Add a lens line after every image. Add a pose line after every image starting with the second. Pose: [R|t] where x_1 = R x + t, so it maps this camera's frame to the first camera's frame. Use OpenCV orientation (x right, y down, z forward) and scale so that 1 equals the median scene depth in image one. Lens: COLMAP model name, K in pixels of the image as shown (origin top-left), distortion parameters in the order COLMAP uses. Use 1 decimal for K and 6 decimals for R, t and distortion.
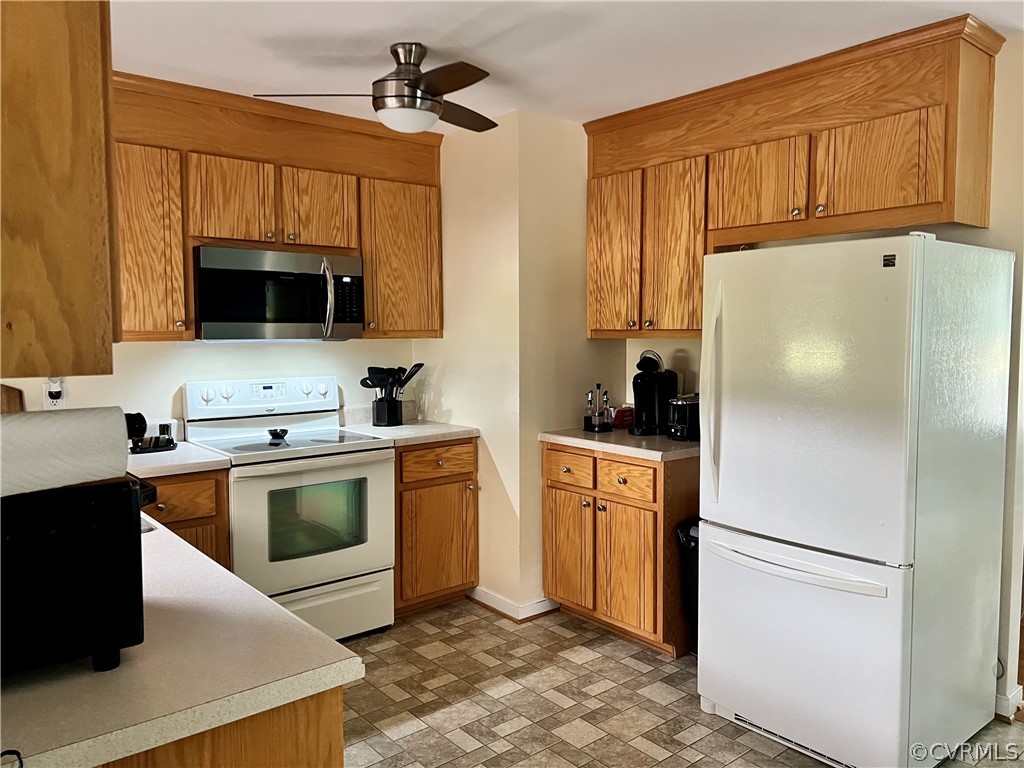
lens RADIAL K [[771.6, 0, 510.6], [0, 771.6, 378.4], [0, 0, 1]] dist [0.068136, -0.066327]
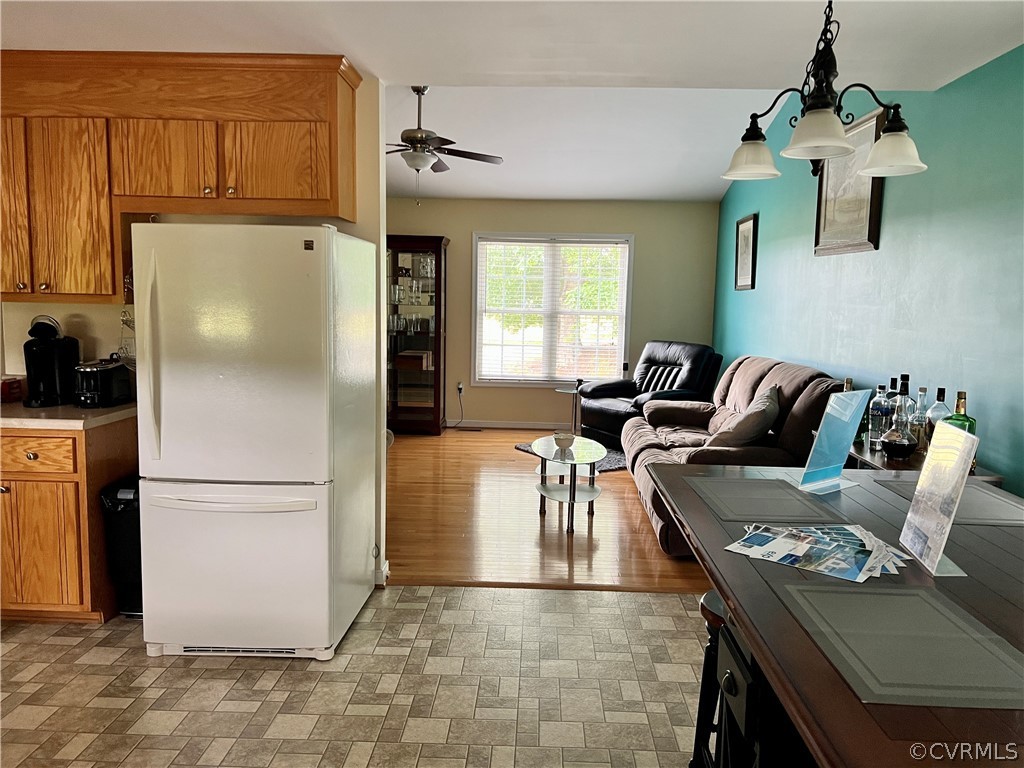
lens RADIAL K [[771.6, 0, 514.8], [0, 771.6, 379.5], [0, 0, 1]] dist [0.068136, -0.066327]
pose [[0.677646, -0.061674, 0.732798, -0.160098], [0.027377, 0.997902, 0.058669, 0.001066], [-0.734879, -0.019695, 0.677913, -0.072066]]
